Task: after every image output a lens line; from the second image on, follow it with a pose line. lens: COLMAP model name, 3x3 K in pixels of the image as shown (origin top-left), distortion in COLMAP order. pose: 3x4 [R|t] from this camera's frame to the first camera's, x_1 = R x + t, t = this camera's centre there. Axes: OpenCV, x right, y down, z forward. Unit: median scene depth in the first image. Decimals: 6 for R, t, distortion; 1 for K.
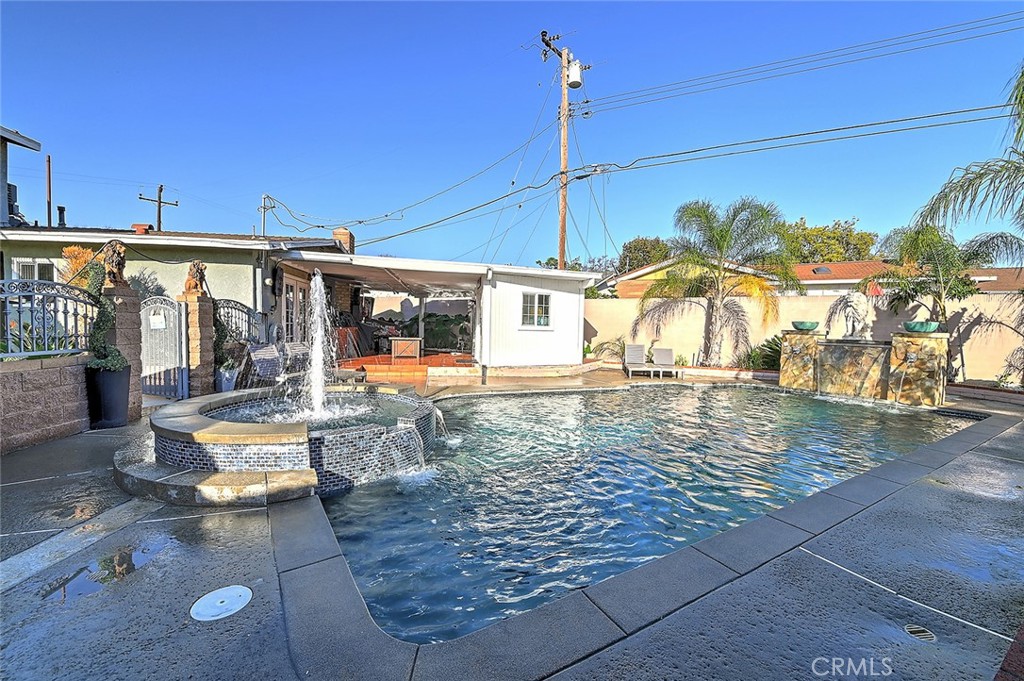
lens RADIAL K [[401.2, 0, 512.0], [0, 401.2, 340.5], [0, 0, 1]] dist [0.000653, 0.000034]
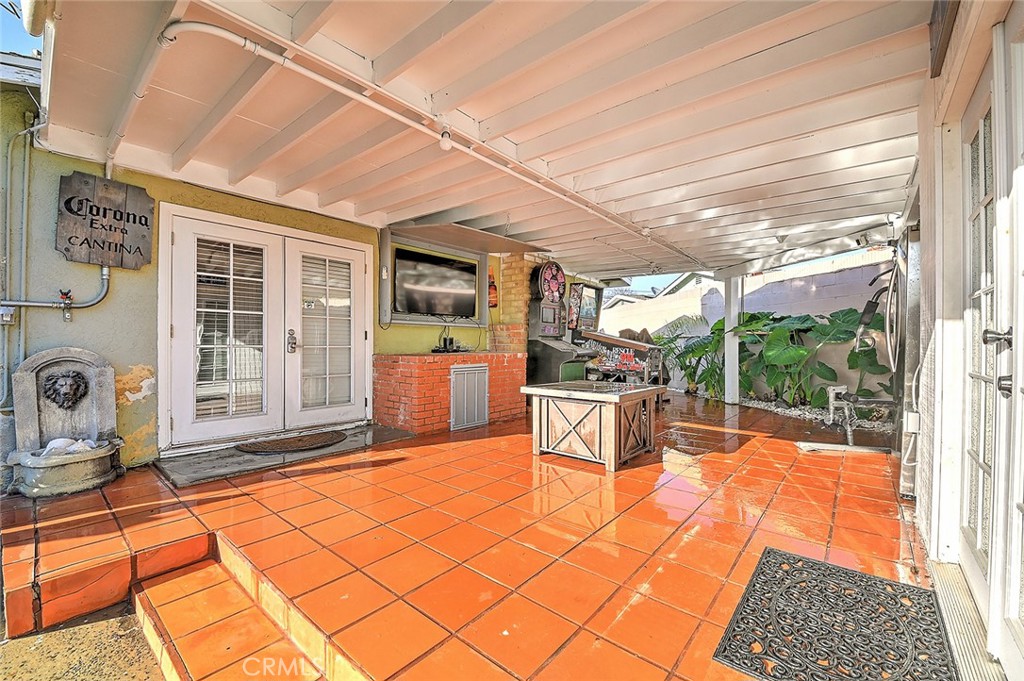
lens RADIAL K [[401.2, 0, 512.0], [0, 401.2, 340.5], [0, 0, 1]] dist [0.000653, 0.000034]
pose [[0.637750, -0.020665, -0.769966, -0.072259], [-0.014242, 0.999153, -0.038613, -0.030884], [0.770111, 0.035591, 0.636916, 0.784349]]
